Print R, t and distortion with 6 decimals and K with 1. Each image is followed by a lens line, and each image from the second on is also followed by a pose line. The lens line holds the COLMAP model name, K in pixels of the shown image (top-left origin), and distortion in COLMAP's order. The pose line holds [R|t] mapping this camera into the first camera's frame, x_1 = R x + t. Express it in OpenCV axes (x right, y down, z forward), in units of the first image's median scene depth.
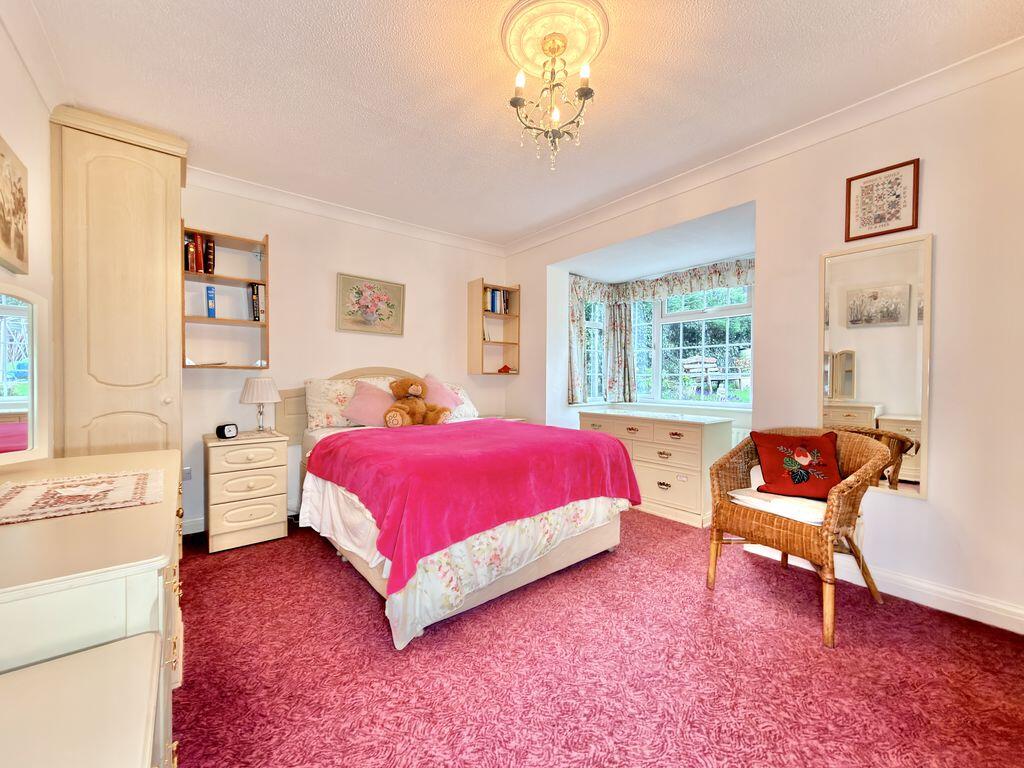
lens RADIAL K [[407.8, 0, 508.3], [0, 407.8, 384.5], [0, 0, 1]] dist [0.000525, -0.000051]
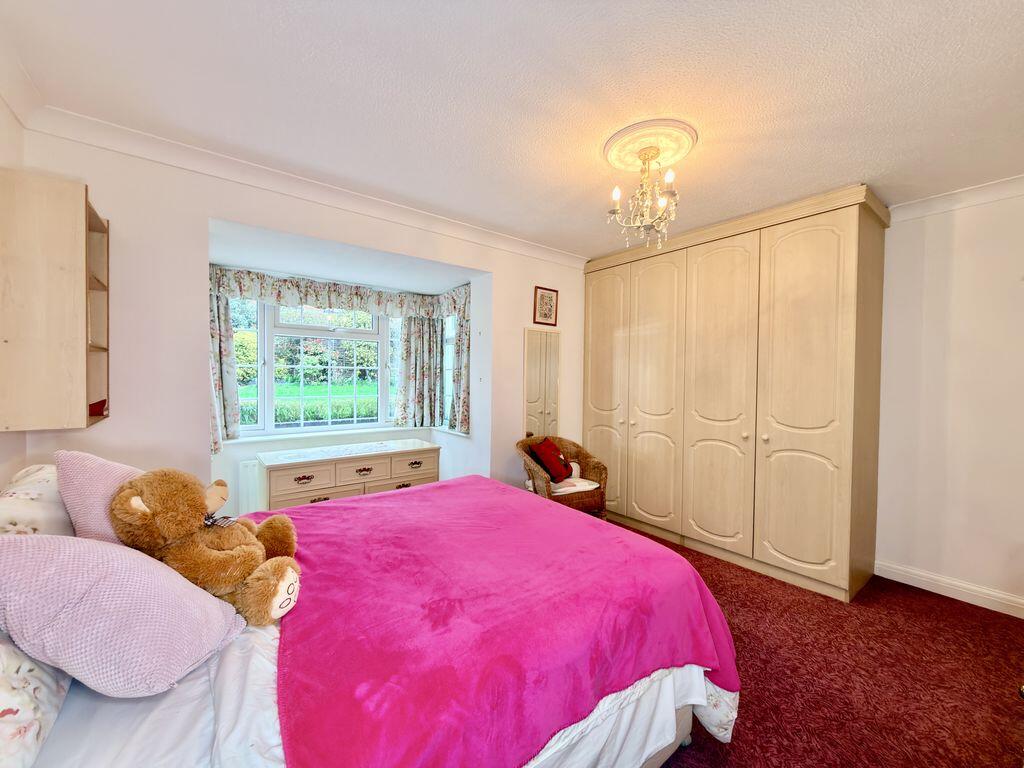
lens RADIAL K [[412.3, 0, 512.0], [0, 412.3, 384.0], [0, 0, 1]] dist [-0.000595, -0.000079]
pose [[0.002253, -0.023466, 0.999722, -0.873856], [0.004050, 0.999717, 0.023457, -0.140240], [-0.999989, 0.003996, 0.002348, 1.091175]]
